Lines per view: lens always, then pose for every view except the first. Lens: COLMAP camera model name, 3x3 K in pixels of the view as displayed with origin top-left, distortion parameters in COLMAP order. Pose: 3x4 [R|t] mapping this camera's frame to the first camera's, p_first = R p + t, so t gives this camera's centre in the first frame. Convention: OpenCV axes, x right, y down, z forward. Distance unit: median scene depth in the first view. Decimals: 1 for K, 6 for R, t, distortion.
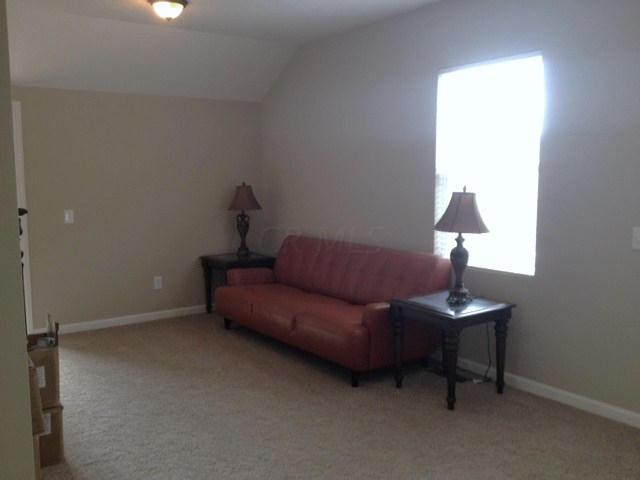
lens RADIAL K [[608.8, 0, 318.8], [0, 608.8, 243.6], [0, 0, 1]] dist [0.127746, -0.267535]
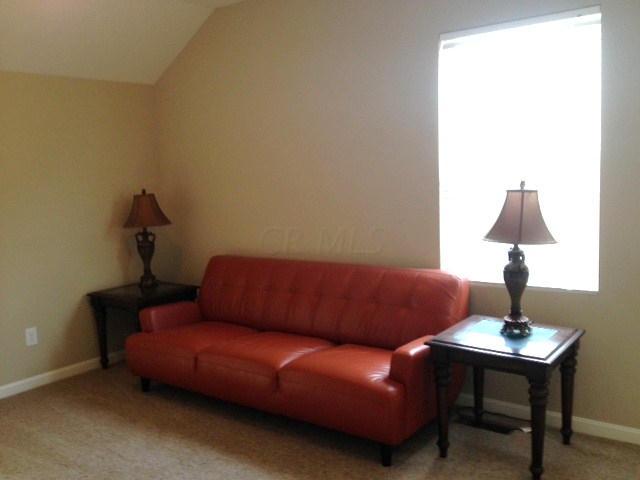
lens RADIAL K [[608.8, 0, 318.8], [0, 608.8, 243.6], [0, 0, 1]] dist [0.127746, -0.267535]
pose [[0.955061, -0.063855, 0.289449, -0.151983], [0.065652, 0.997836, 0.003509, -0.024416], [-0.289047, 0.015652, 0.957187, 0.233560]]
